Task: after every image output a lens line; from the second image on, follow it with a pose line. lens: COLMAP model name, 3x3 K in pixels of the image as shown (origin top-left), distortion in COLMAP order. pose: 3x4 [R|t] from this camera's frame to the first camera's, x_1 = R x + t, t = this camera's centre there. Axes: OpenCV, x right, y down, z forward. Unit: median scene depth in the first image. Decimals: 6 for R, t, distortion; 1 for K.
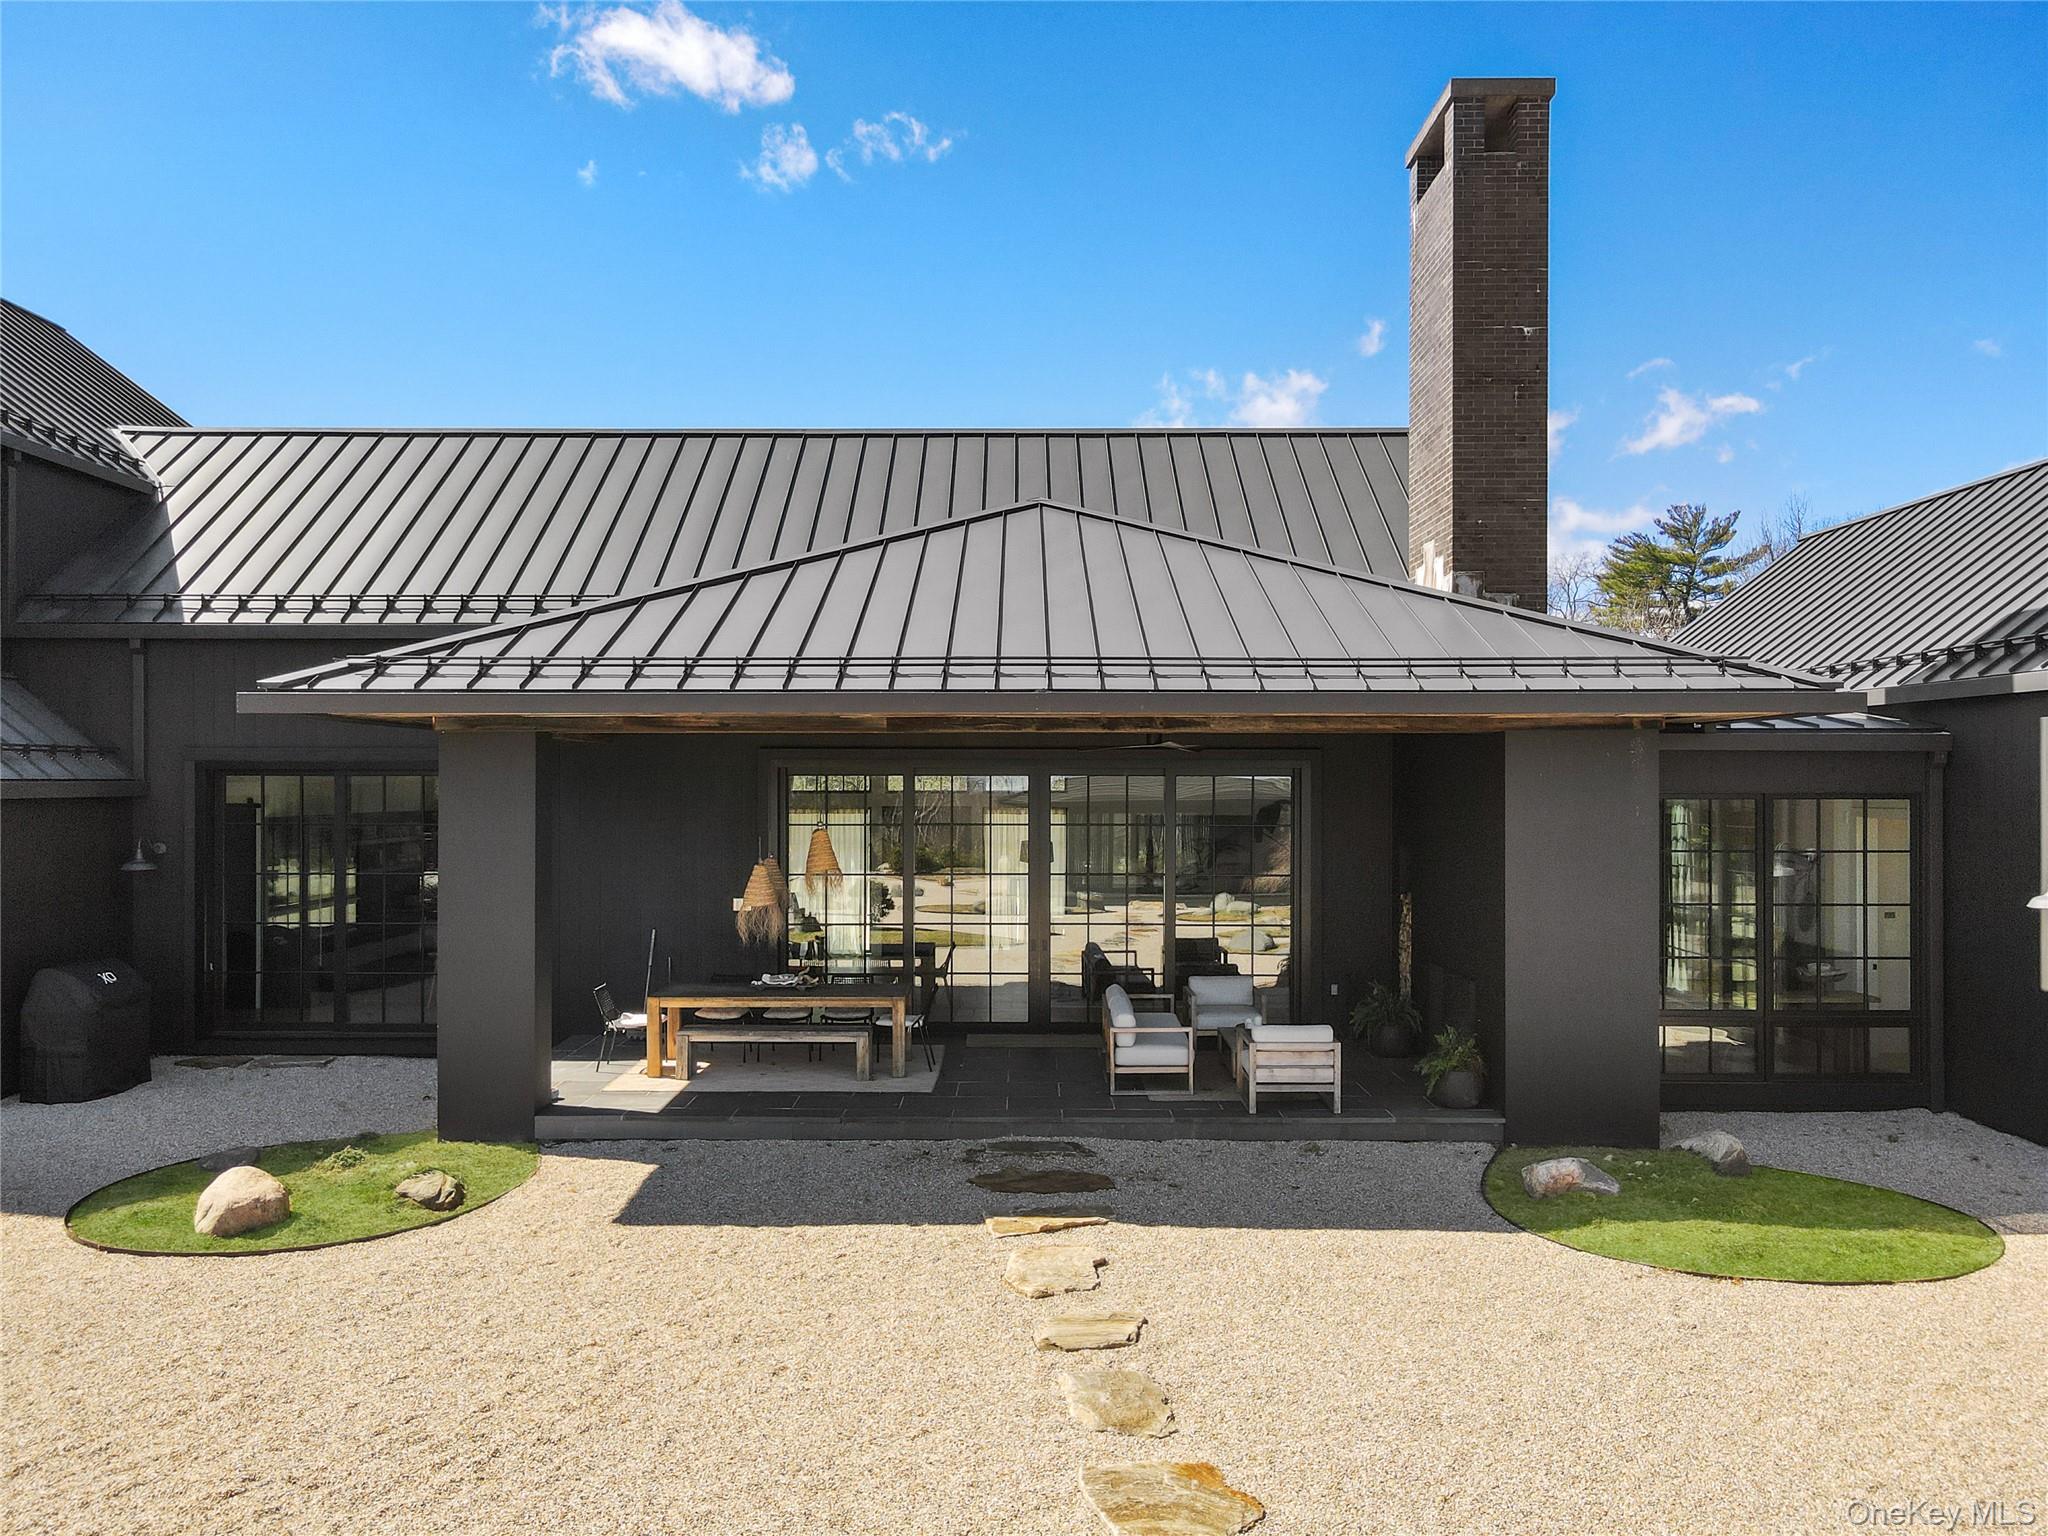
lens RADIAL K [[1436.5, 0, 1024.0], [0, 1436.5, 768.0], [0, 0, 1]] dist [0.056368, 0.000242]
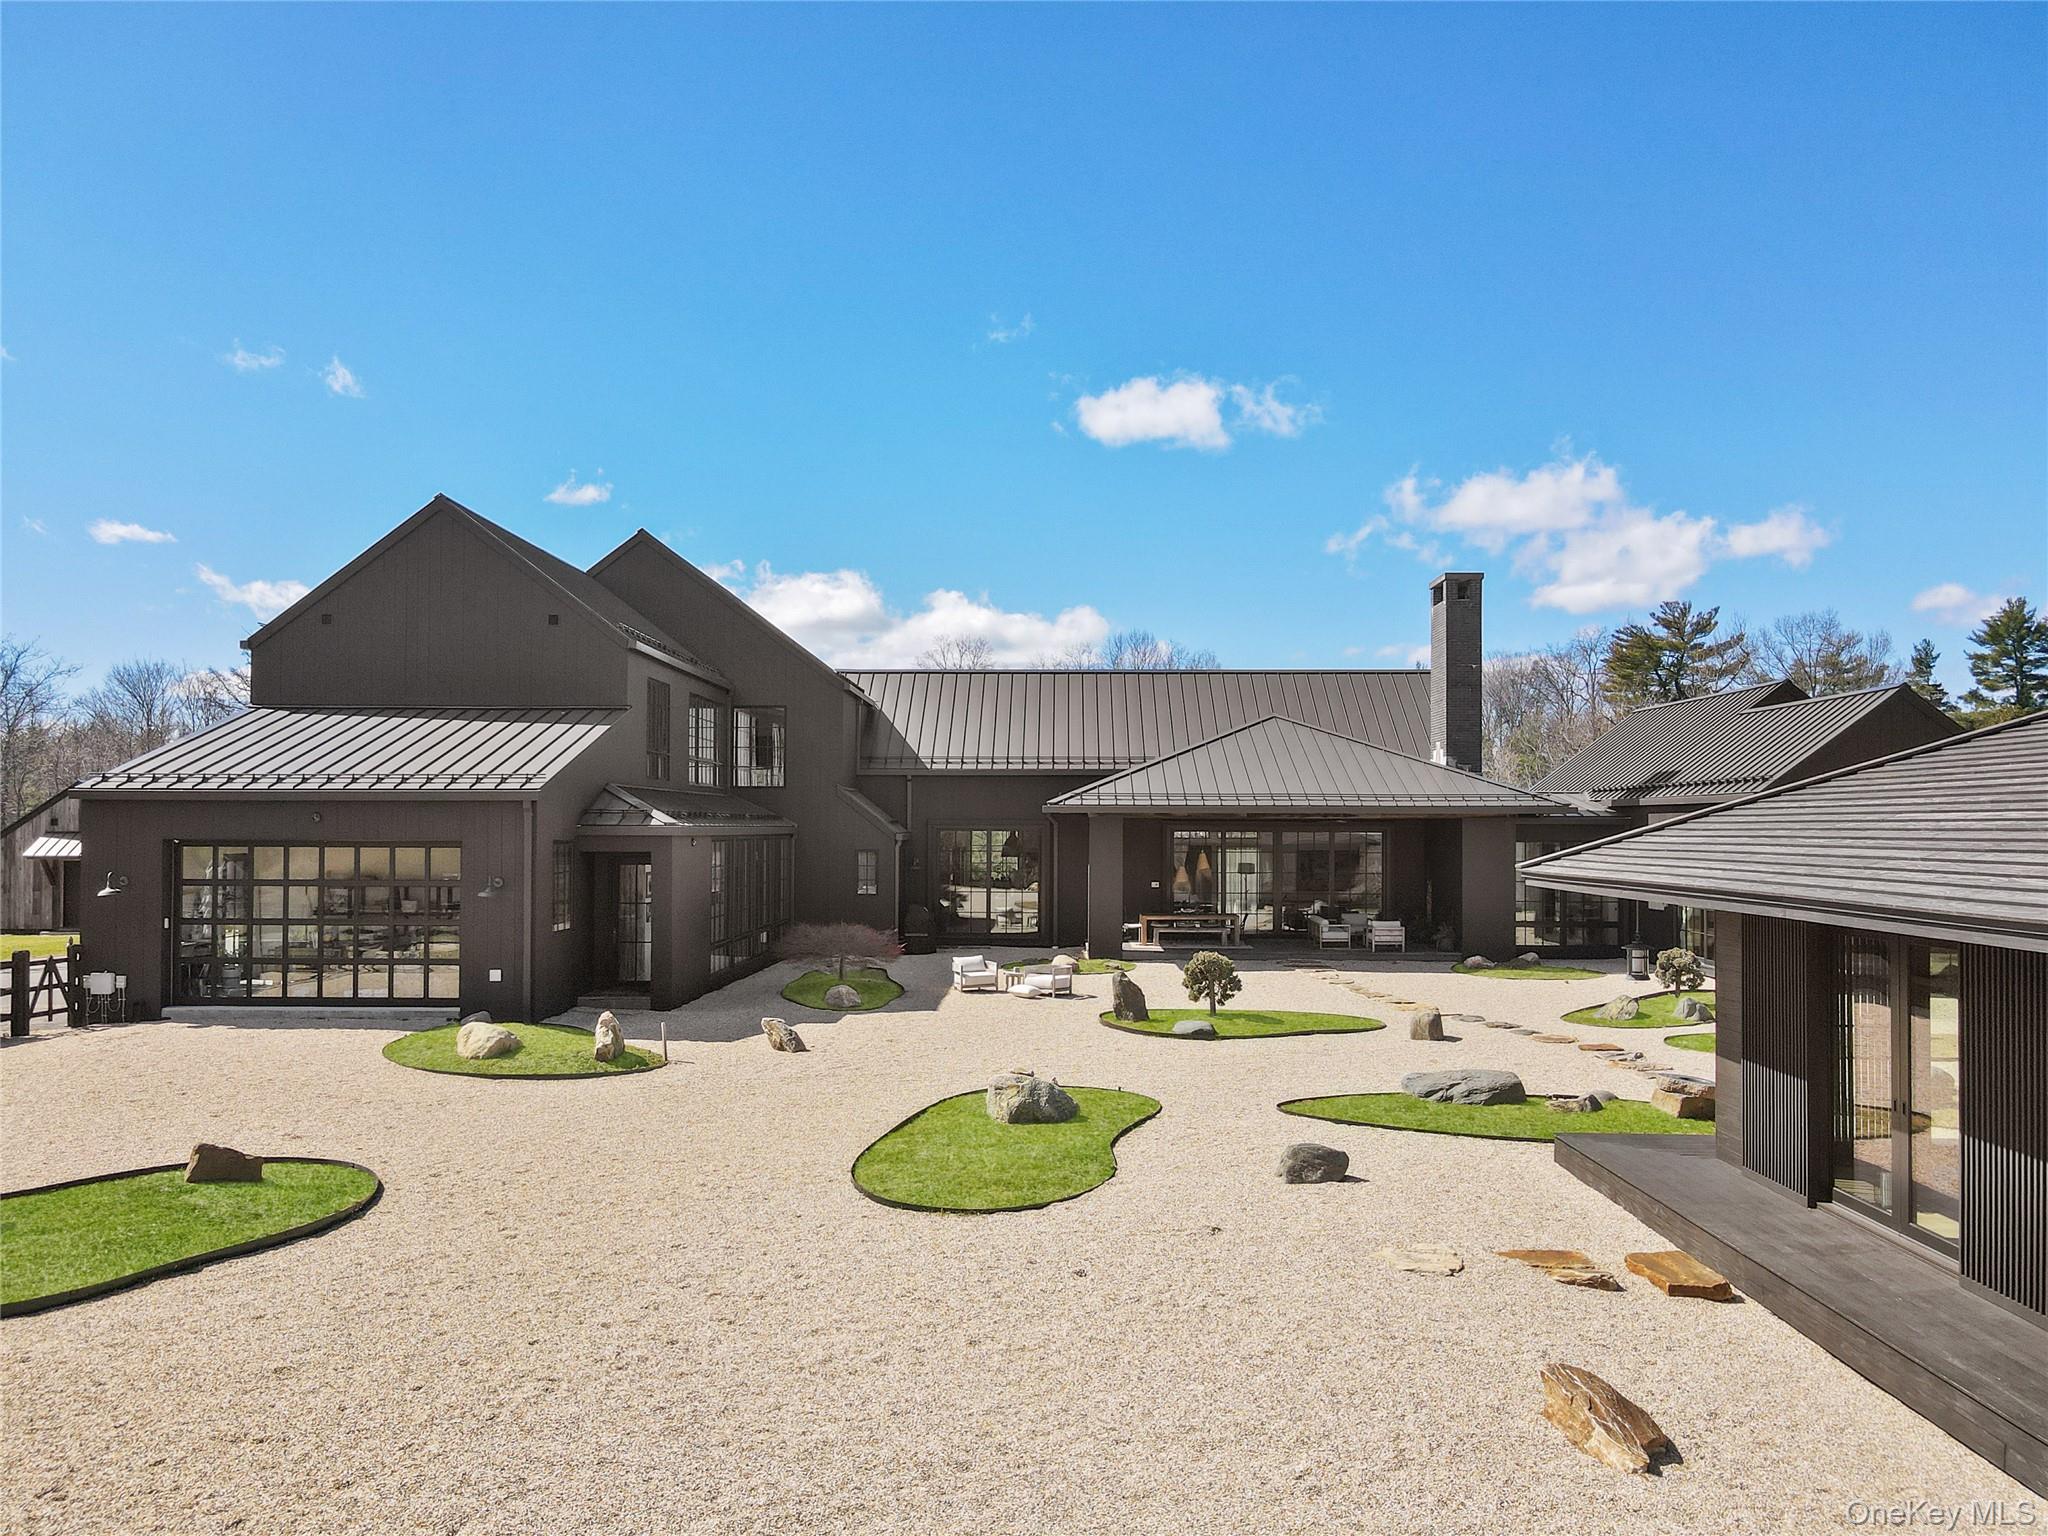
lens RADIAL K [[1489.7, 0, 1030.4], [0, 1489.7, 801.5], [0, 0, 1]] dist [0.002742, 0.000402]
pose [[0.999845, 0.004221, -0.017118, -0.394308], [-0.004318, 0.999975, -0.005620, -0.032224], [0.017094, 0.005693, 0.999838, -1.641399]]
